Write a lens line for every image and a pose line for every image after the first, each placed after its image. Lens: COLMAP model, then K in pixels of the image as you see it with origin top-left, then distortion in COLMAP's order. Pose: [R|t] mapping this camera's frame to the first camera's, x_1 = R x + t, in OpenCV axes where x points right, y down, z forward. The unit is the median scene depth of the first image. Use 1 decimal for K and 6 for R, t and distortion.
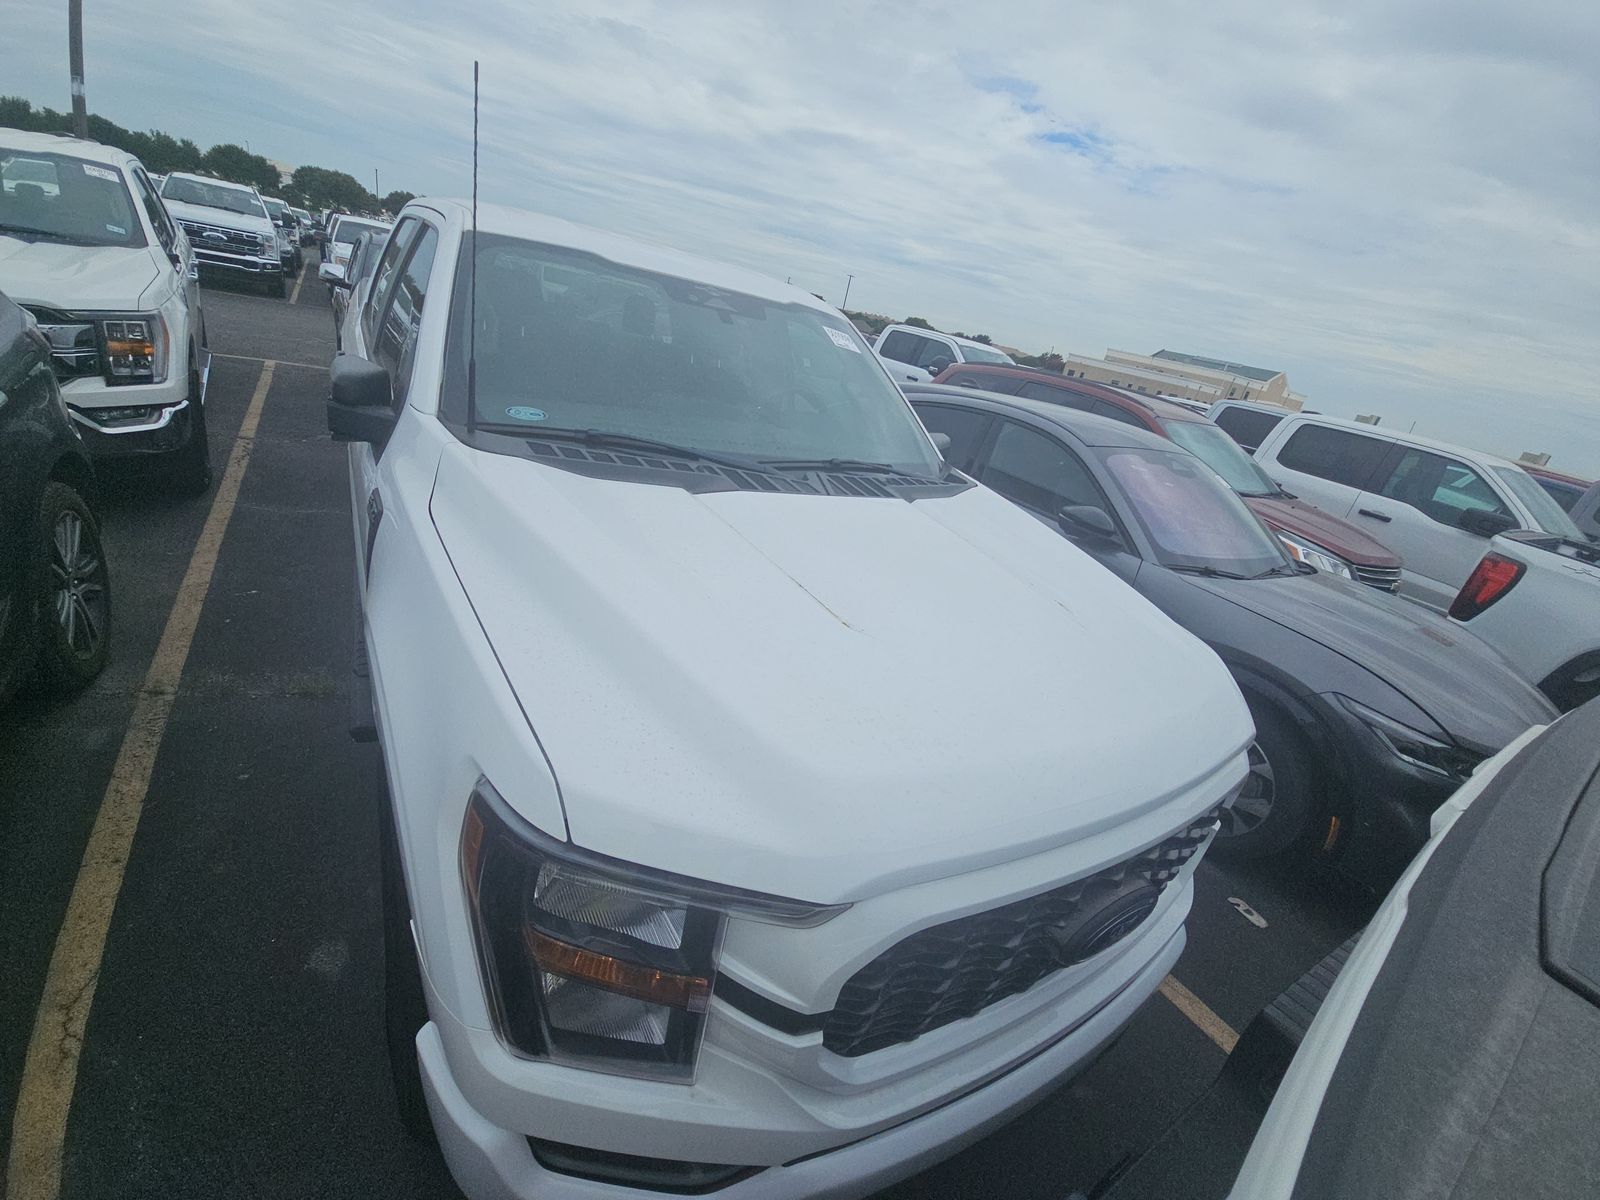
lens RADIAL K [[639.2, 0, 800.0], [0, 639.2, 600.0], [0, 0, 1]] dist [0.033110, -0.020182]
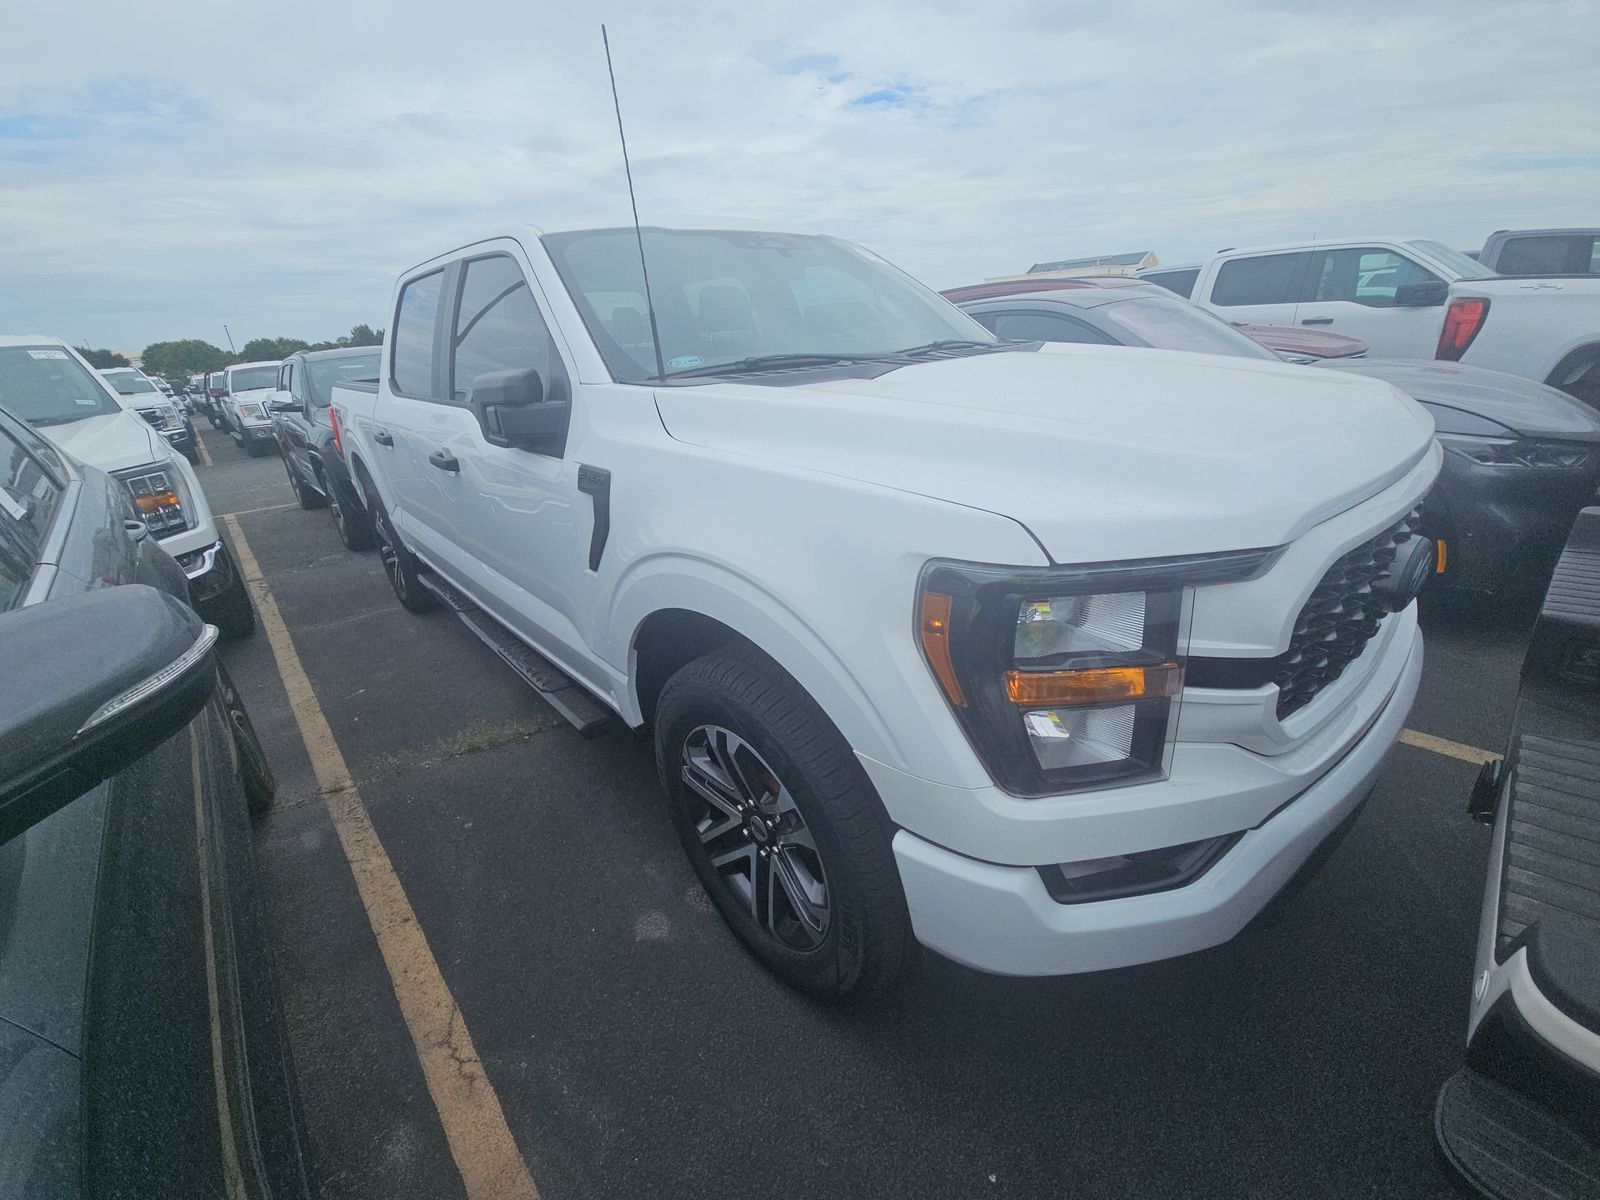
lens RADIAL K [[646.3, 0, 797.2], [0, 646.3, 596.6], [0, 0, 1]] dist [0.016279, -0.011333]
pose [[0.947866, -0.315726, 0.043197, -0.190487], [0.316358, 0.948602, -0.008484, 0.066145], [-0.038298, 0.021708, 0.999031, -0.029529]]
